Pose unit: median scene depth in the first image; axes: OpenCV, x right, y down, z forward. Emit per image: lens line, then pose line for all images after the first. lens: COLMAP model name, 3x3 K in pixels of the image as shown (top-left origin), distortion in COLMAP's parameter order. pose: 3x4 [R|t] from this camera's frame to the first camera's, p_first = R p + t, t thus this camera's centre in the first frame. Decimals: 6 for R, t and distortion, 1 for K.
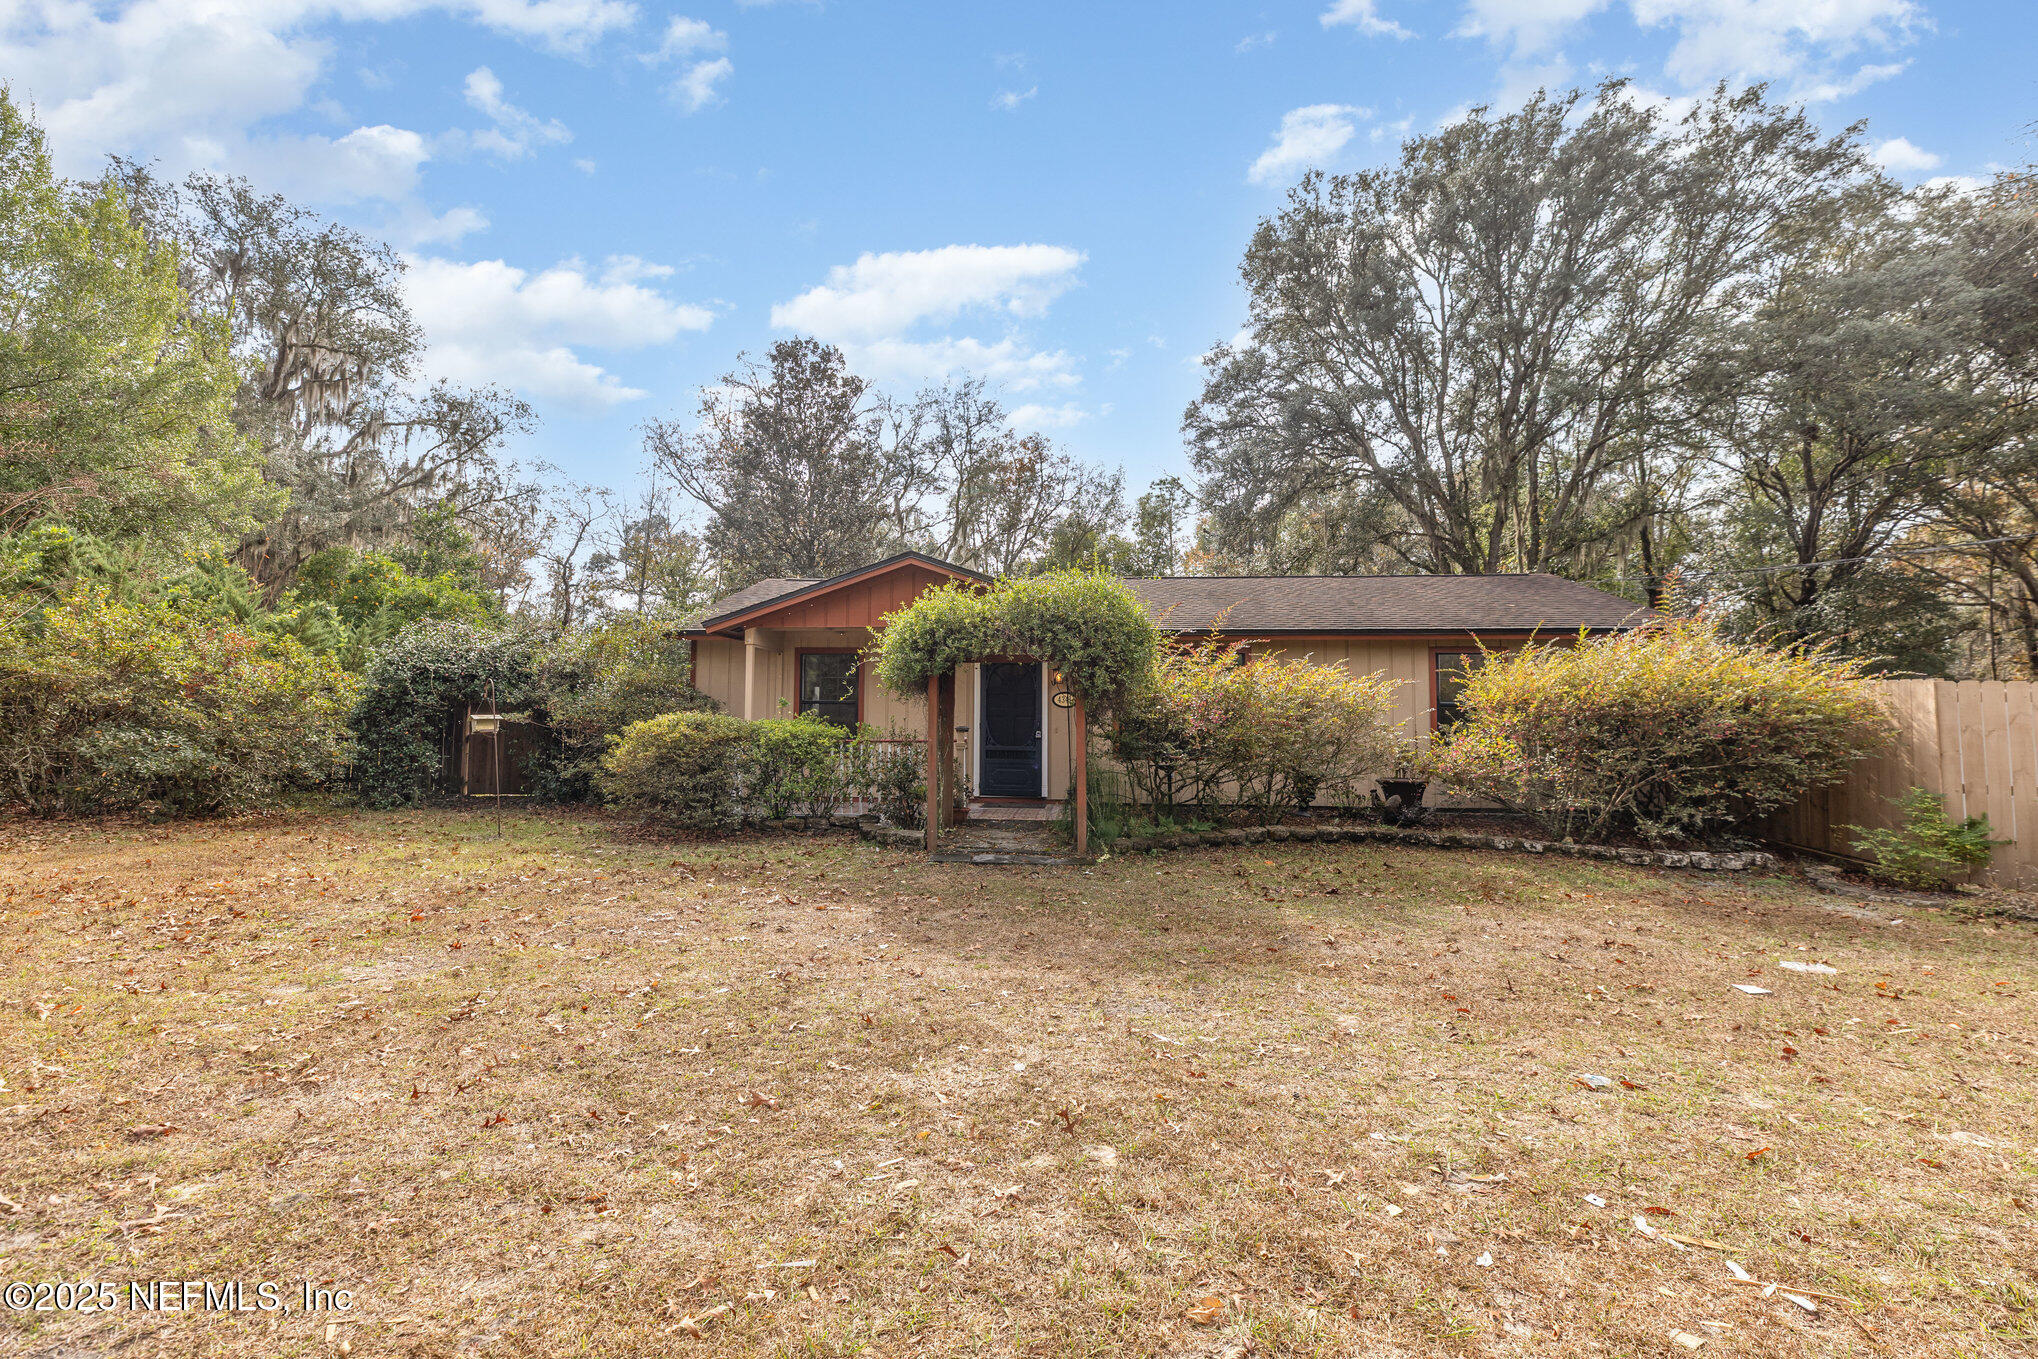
lens RADIAL K [[909.9, 0, 1030.8], [0, 909.9, 678.6], [0, 0, 1]] dist [0.001623, -0.000431]
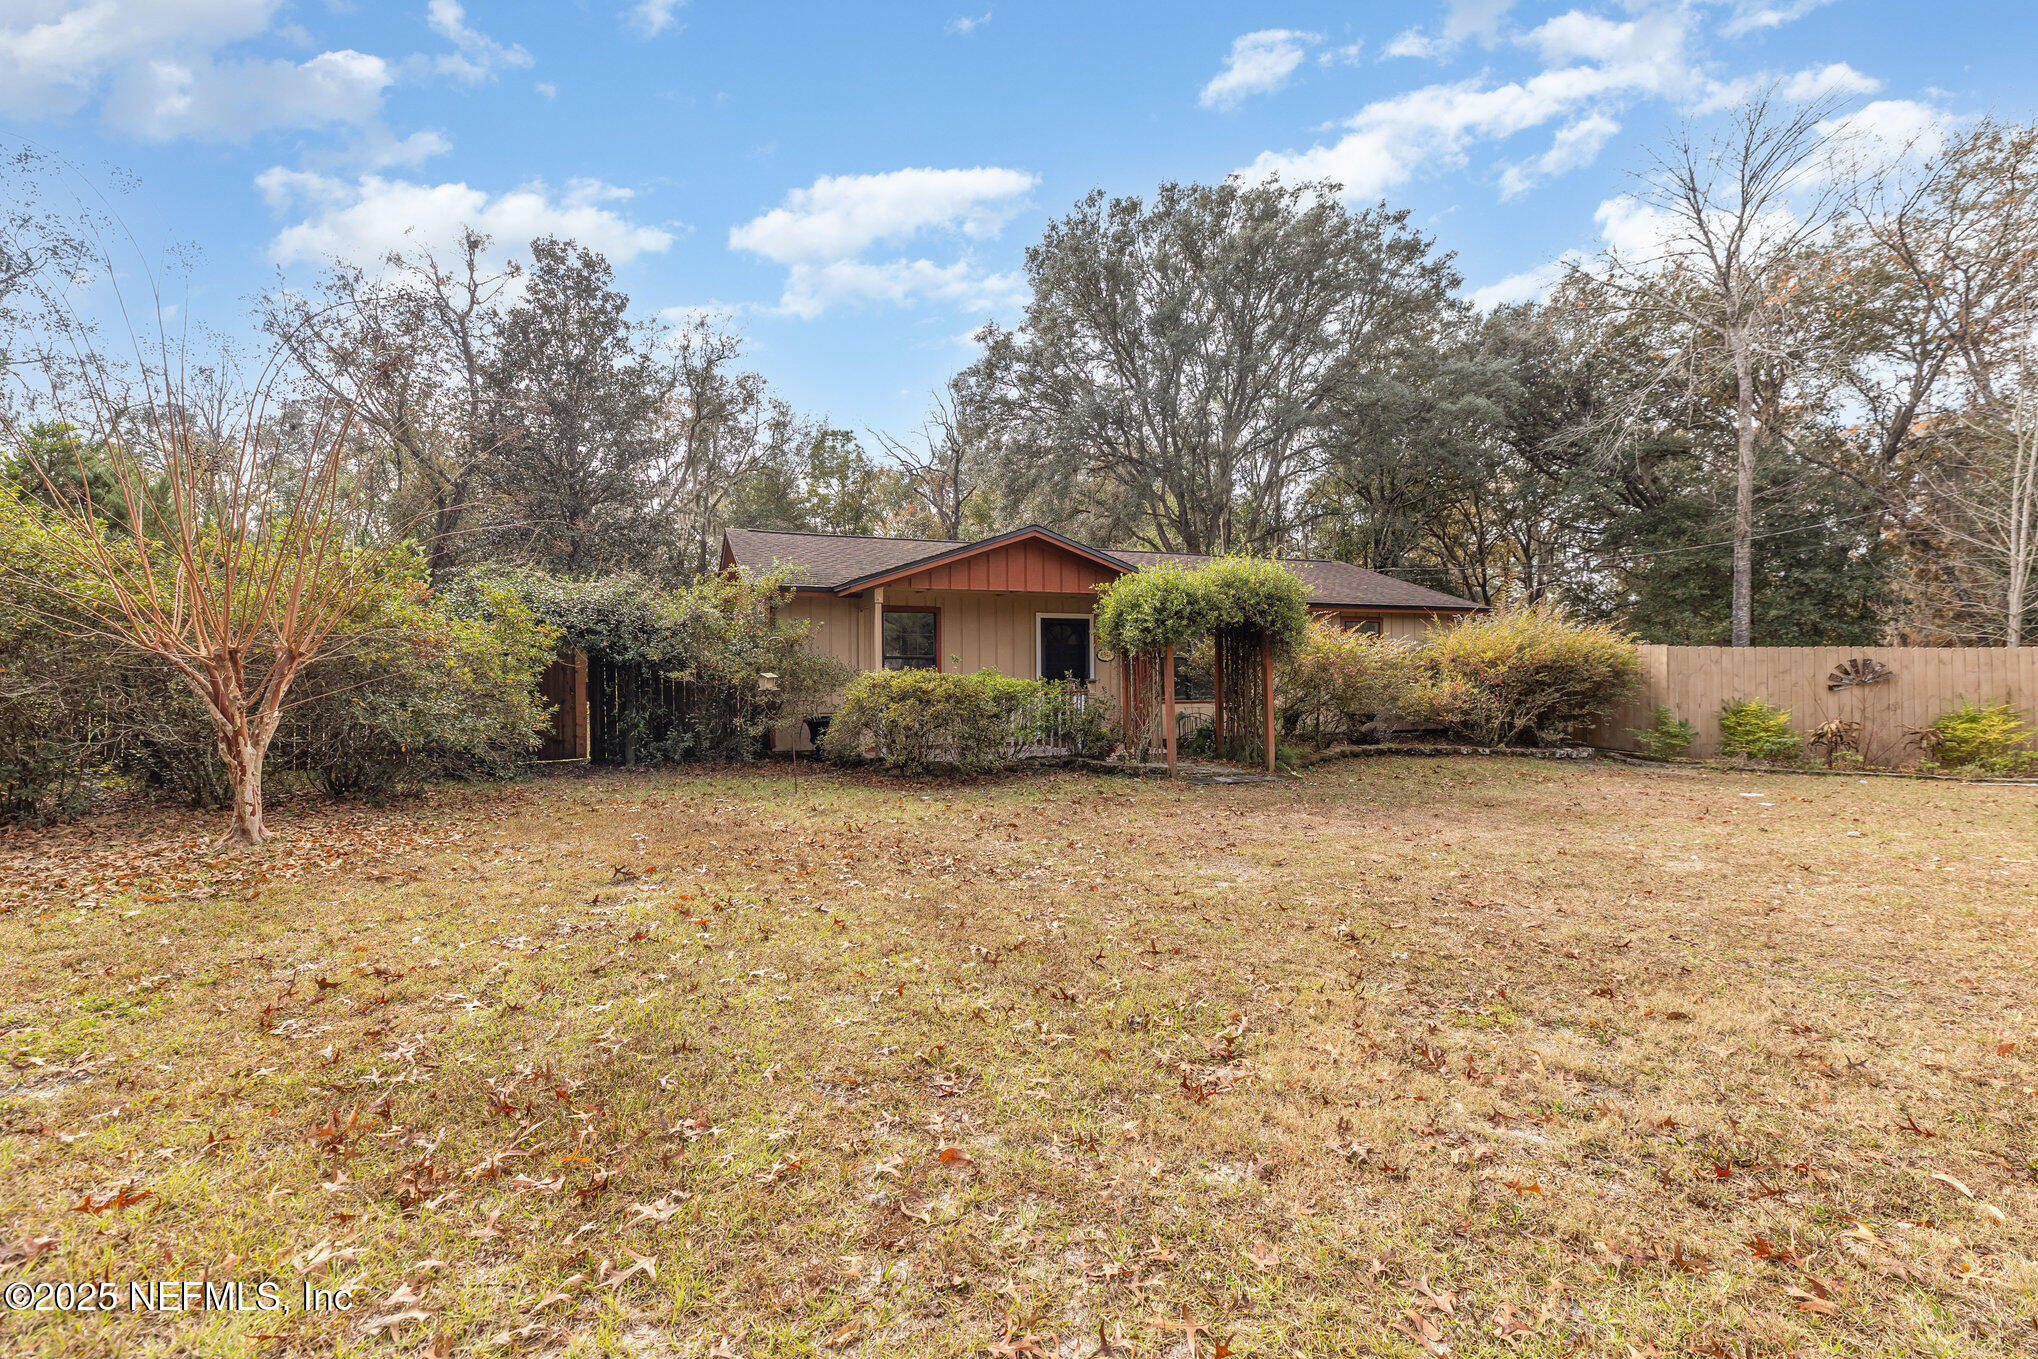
lens RADIAL K [[909.9, 0, 1030.8], [0, 909.9, 678.6], [0, 0, 1]] dist [0.001623, -0.000431]
pose [[0.885041, -0.013738, 0.465310, -0.699908], [-0.012361, 0.998518, 0.052992, -0.009753], [-0.465348, -0.052652, 0.883560, -0.006807]]
